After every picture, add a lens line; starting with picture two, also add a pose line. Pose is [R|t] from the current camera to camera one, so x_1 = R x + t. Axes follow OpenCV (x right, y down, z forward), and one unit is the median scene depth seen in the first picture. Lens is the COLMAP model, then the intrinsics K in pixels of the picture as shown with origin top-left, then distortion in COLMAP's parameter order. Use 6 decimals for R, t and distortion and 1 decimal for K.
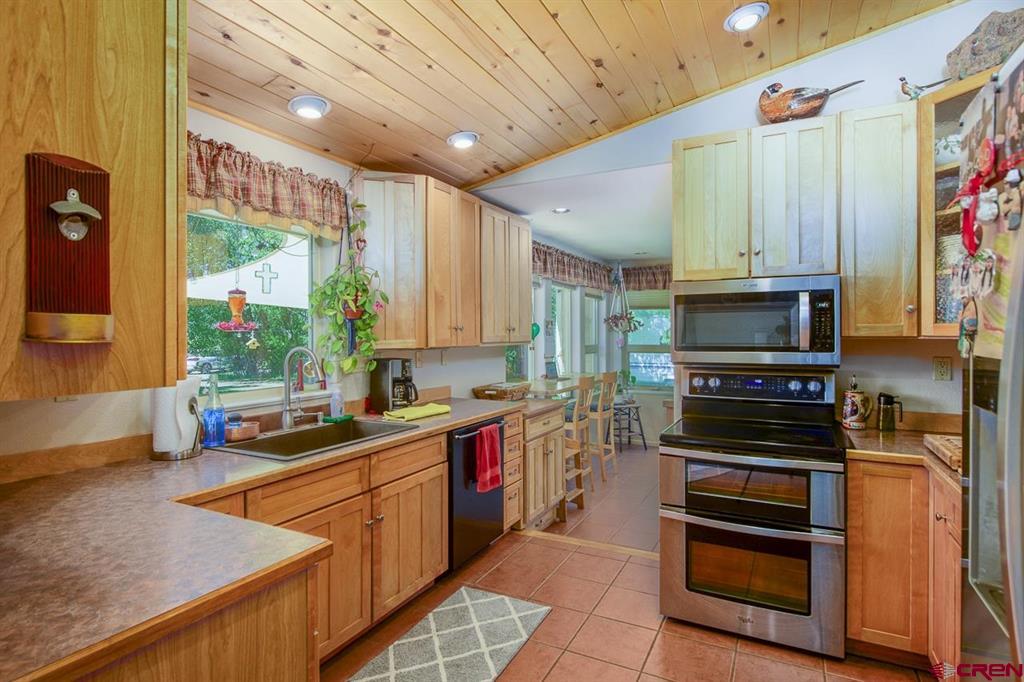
lens RADIAL K [[530.4, 0, 518.3], [0, 530.4, 331.9], [0, 0, 1]] dist [-0.001390, -0.000210]
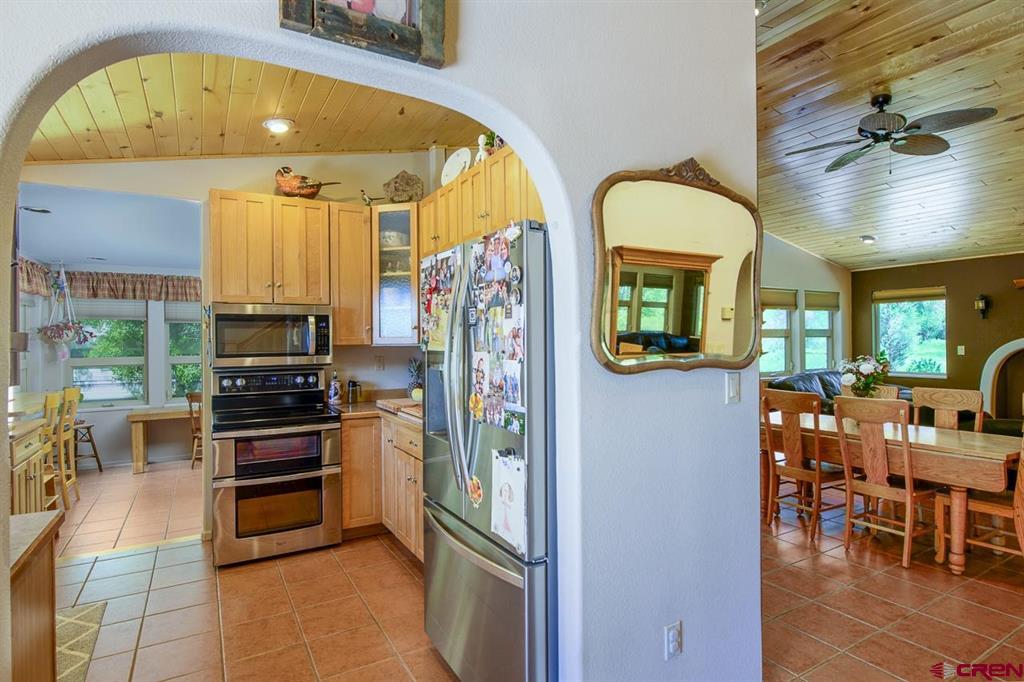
lens RADIAL K [[530.4, 0, 516.5], [0, 530.4, 342.6], [0, 0, 1]] dist [-0.001390, -0.000210]
pose [[0.536227, -0.007187, 0.844043, -0.403708], [0.007029, 0.999967, 0.004050, -0.001180], [-0.844044, 0.003761, 0.536260, -0.287263]]
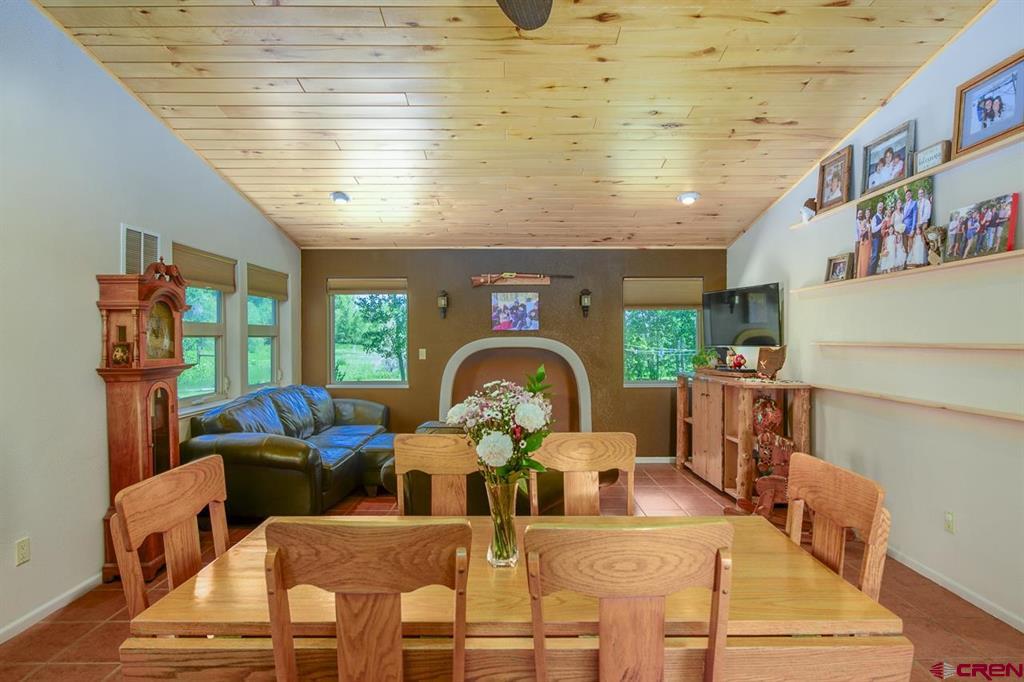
lens RADIAL K [[530.4, 0, 513.7], [0, 530.4, 342.3], [0, 0, 1]] dist [-0.001390, -0.000210]
pose [[-0.460547, -0.005640, 0.887617, 0.808380], [0.000749, 0.999977, 0.006743, -0.002062], [-0.887635, 0.003770, -0.460532, -0.040497]]
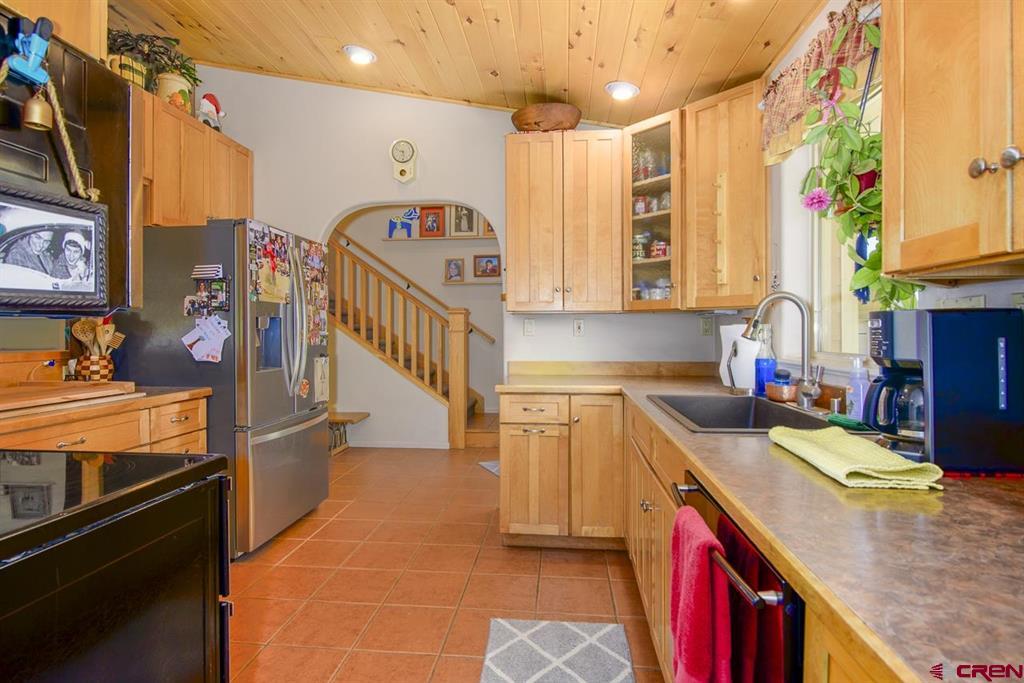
lens RADIAL K [[530.4, 0, 514.4], [0, 530.4, 334.5], [0, 0, 1]] dist [-0.001390, -0.000210]
pose [[-0.929935, 0.005389, -0.367684, 0.199437], [0.002739, 0.999966, 0.007730, 0.076517], [0.367714, 0.006181, -0.929918, 1.531567]]
